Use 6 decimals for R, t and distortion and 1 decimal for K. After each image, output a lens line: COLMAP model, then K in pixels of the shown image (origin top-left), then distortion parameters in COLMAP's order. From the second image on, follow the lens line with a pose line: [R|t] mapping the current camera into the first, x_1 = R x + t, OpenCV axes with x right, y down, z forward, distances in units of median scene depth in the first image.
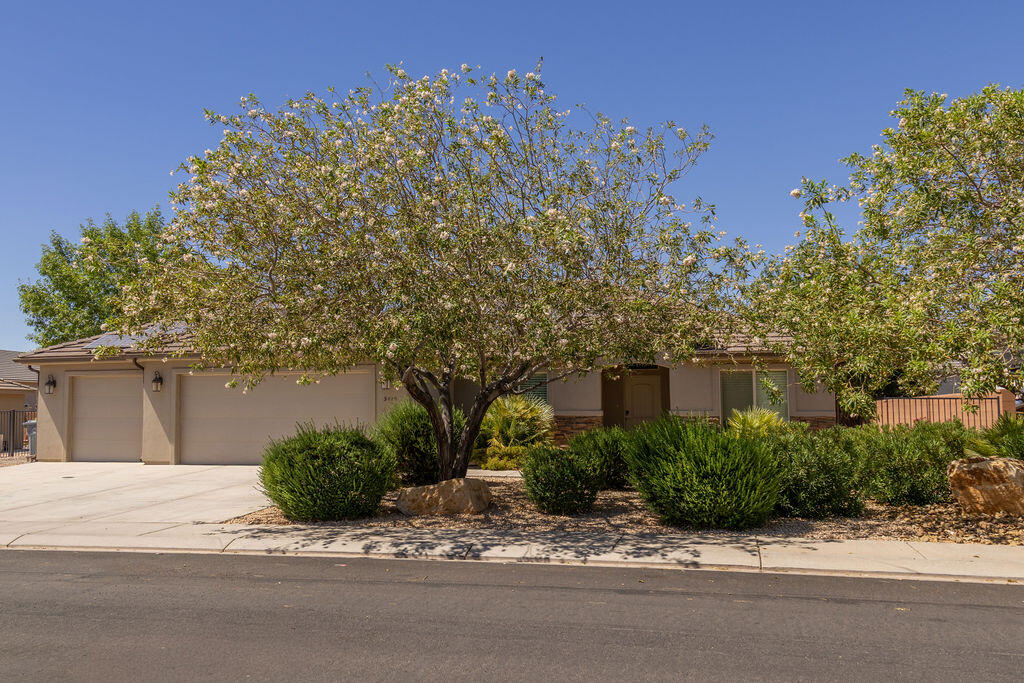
lens RADIAL K [[855.2, 0, 512.0], [0, 855.2, 341.5], [0, 0, 1]] dist [0.009351, 0.000662]
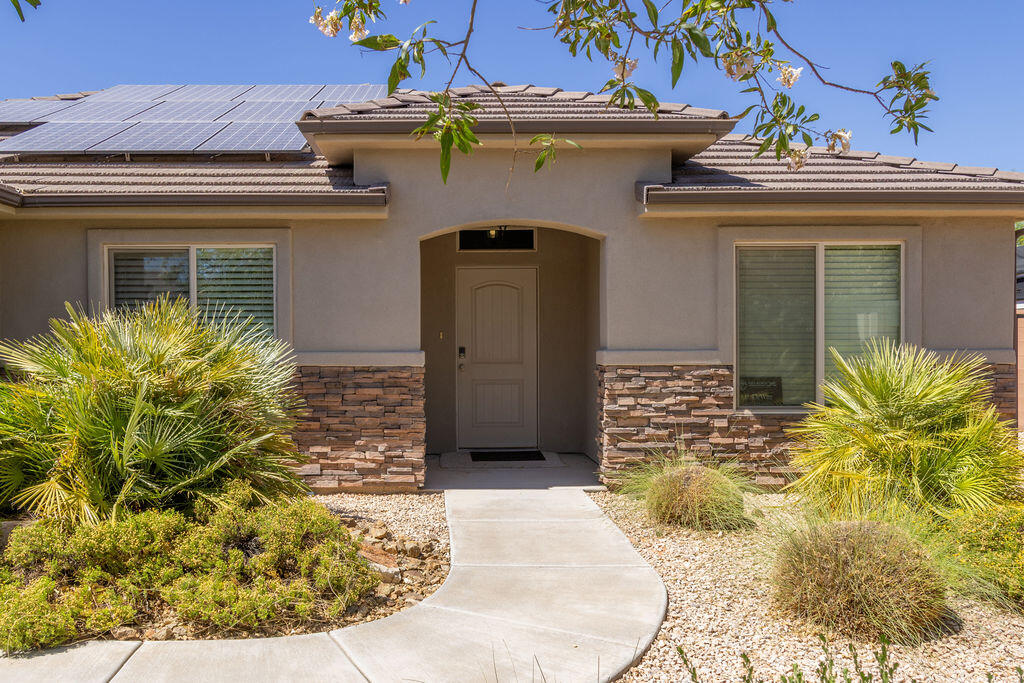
lens RADIAL K [[855.2, 0, 512.0], [0, 855.2, 341.5], [0, 0, 1]] dist [0.009351, 0.000662]
pose [[0.950012, -0.013852, 0.311907, 0.028415], [-0.014881, 0.995871, 0.089553, 0.047926], [-0.311859, -0.089718, 0.945883, 0.714223]]
